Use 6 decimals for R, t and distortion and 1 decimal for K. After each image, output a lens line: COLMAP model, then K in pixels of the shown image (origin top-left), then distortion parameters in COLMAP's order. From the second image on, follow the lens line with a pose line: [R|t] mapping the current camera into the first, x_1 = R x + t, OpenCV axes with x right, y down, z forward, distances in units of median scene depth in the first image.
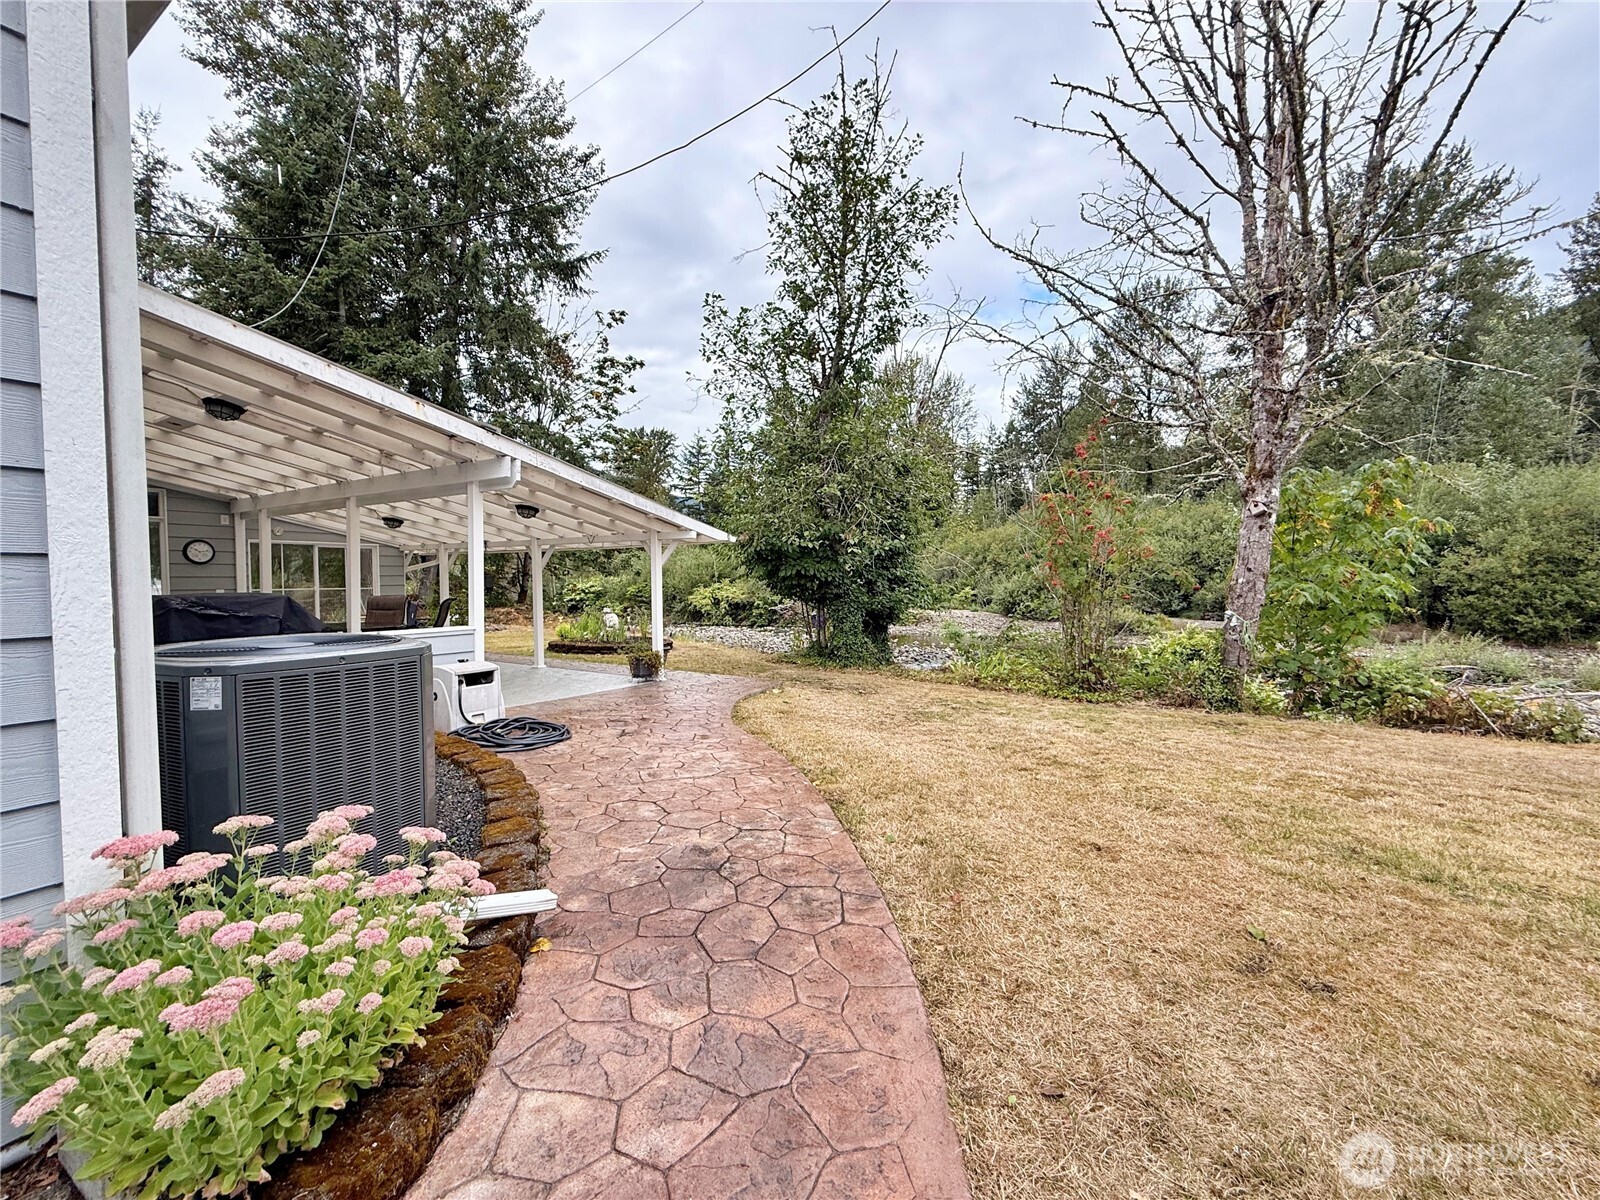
lens RADIAL K [[641.4, 0, 793.7], [0, 641.4, 601.3], [0, 0, 1]] dist [-0.001245, 0.001605]
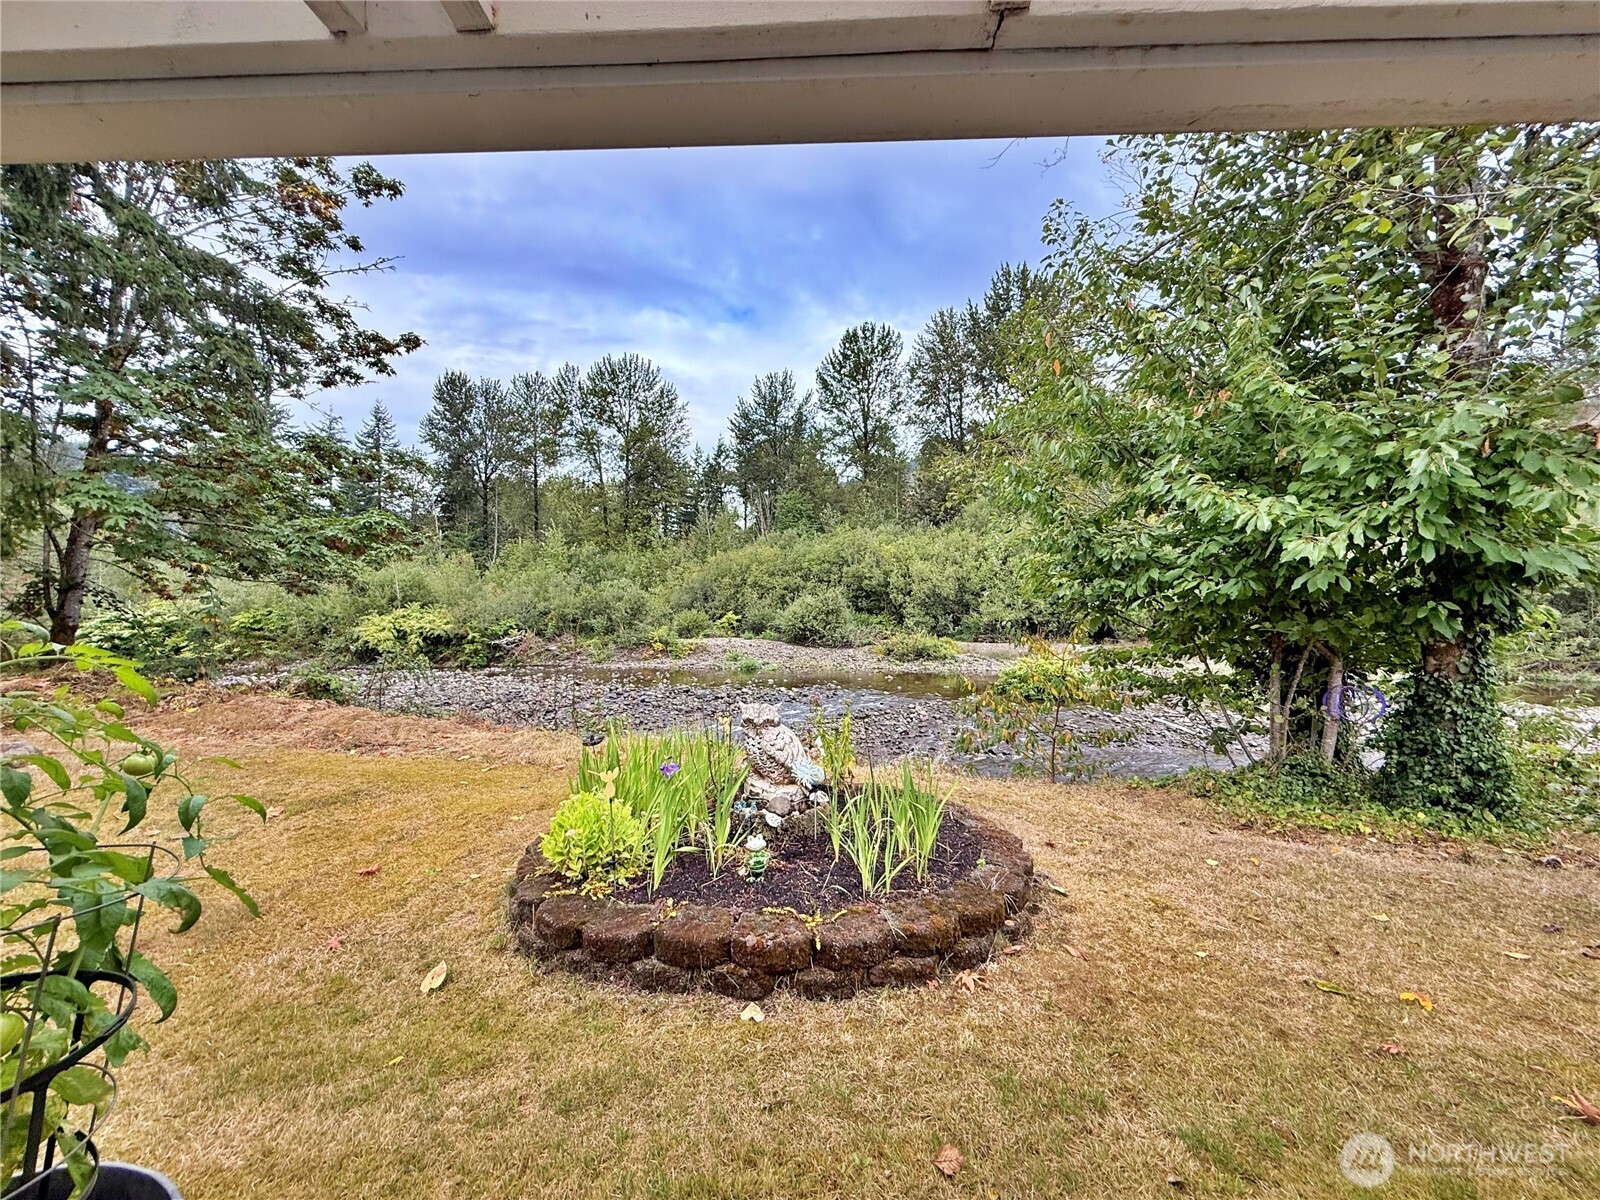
lens RADIAL K [[641.4, 0, 796.2], [0, 641.4, 597.5], [0, 0, 1]] dist [-0.001245, 0.001605]
pose [[0.872009, 0.004422, 0.489469, -0.078605], [0.017136, 0.999070, -0.039555, -0.004652], [-0.489189, 0.042880, 0.871123, 0.152960]]
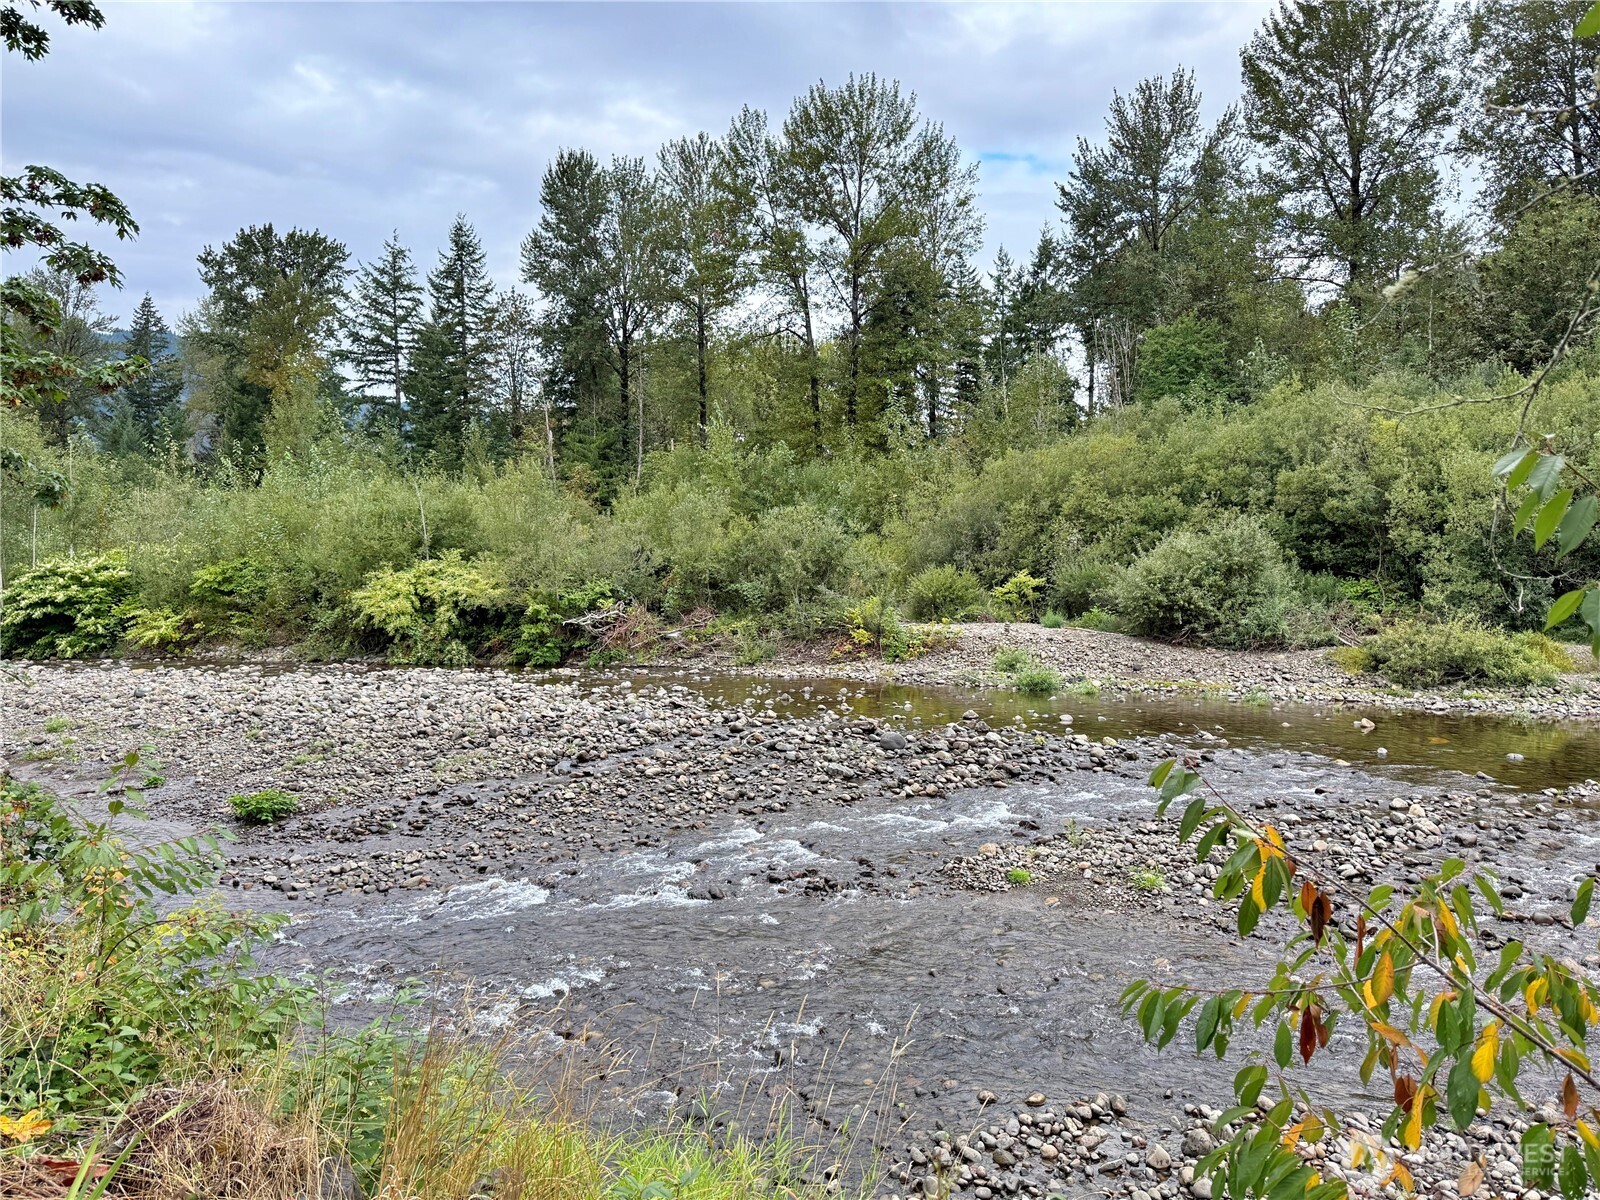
lens RADIAL K [[1184.6, 0, 798.6], [0, 1184.6, 607.0], [0, 0, 1]] dist [0.034233, -0.040493]
pose [[0.985503, -0.002692, 0.169635, -0.015986], [0.002176, 0.999992, 0.003225, -0.000317], [-0.169642, -0.002810, 0.985502, 0.206533]]
